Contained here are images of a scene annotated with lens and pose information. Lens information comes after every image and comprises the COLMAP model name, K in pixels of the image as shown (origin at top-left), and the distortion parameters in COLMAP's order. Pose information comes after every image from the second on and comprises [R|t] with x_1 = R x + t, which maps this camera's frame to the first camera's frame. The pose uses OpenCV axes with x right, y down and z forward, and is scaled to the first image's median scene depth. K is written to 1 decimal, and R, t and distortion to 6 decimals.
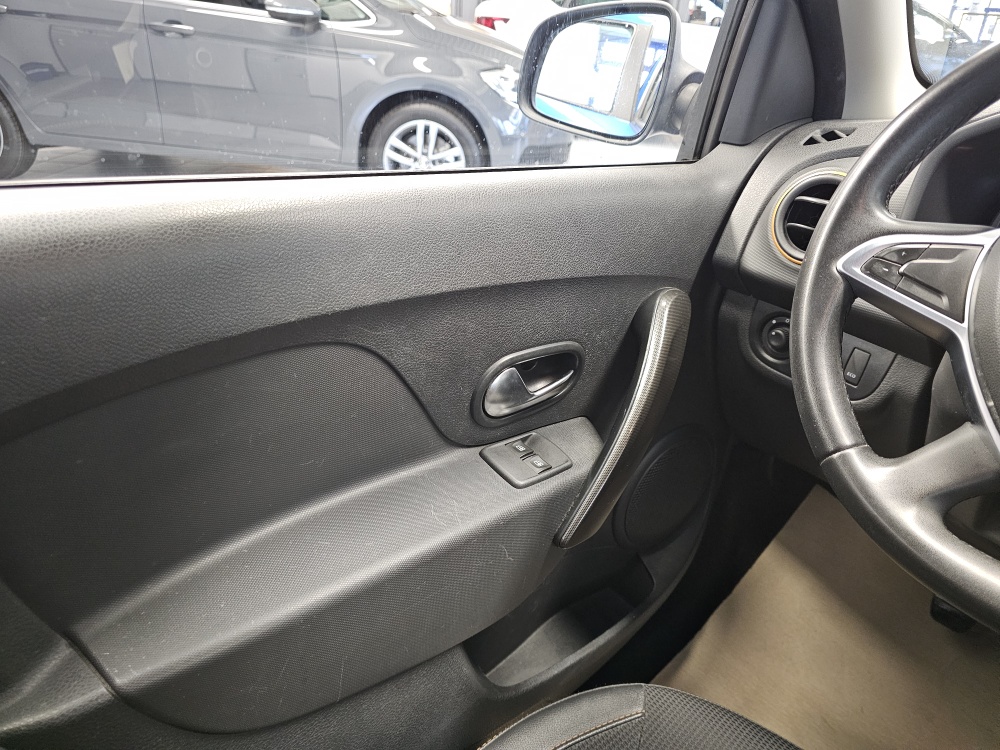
lens RADIAL K [[683.7, 0, 493.1], [0, 683.7, 363.2], [0, 0, 1]] dist [0.065802, -0.086769]
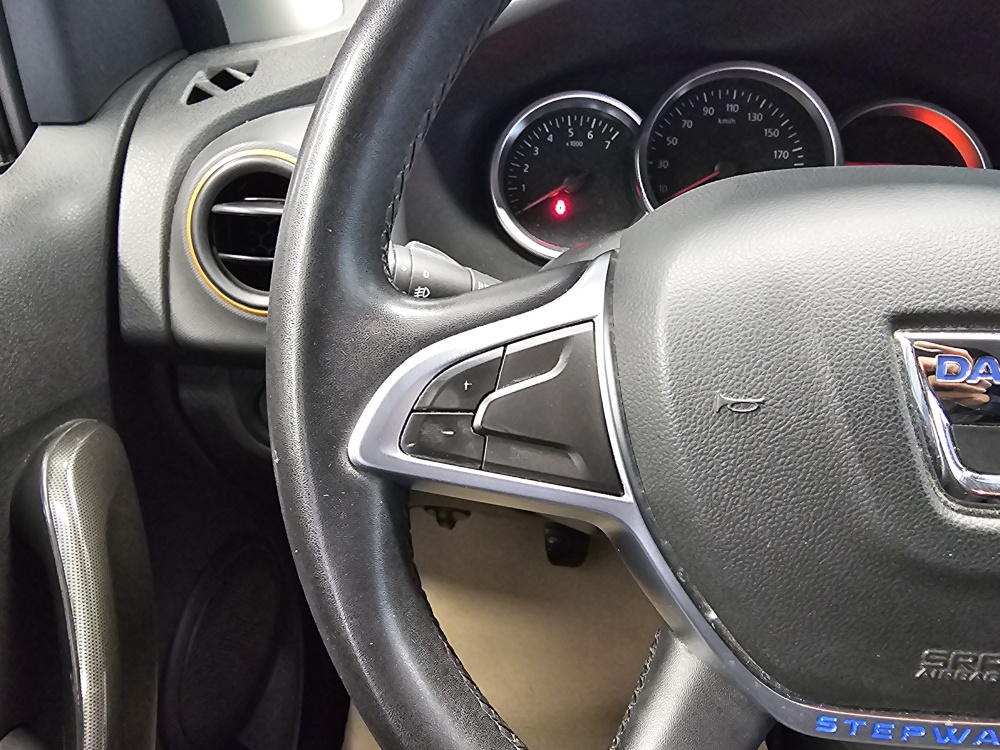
lens RADIAL K [[688.0, 0, 495.4], [0, 688.0, 376.1], [0, 0, 1]] dist [-0.004251, 0.000469]
pose [[0.719750, -0.413461, 0.557682, 0.225493], [0.332184, 0.910487, 0.246307, -0.168741], [-0.609601, 0.007974, 0.792668, 0.398052]]
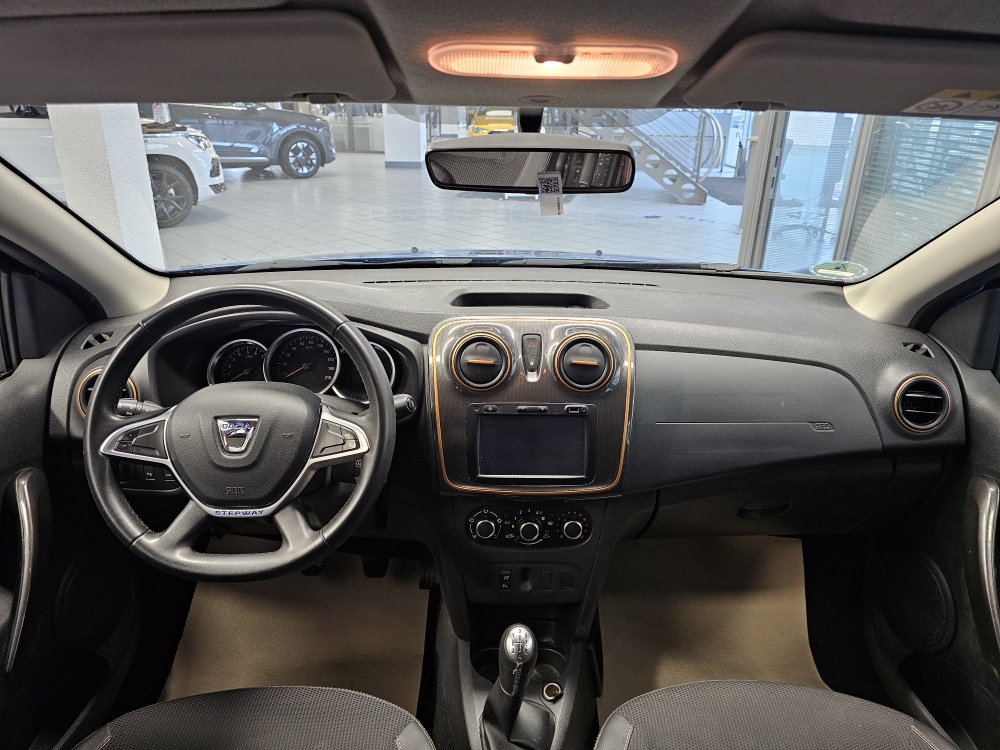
lens RADIAL K [[674.1, 0, 504.1], [0, 674.1, 369.4], [0, 0, 1]] dist [0.074125, -0.085635]
pose [[0.654007, -0.310477, 0.689840, -0.006883], [0.347424, 0.933313, 0.090681, -0.087585], [-0.671991, 0.180361, 0.718260, -0.753411]]
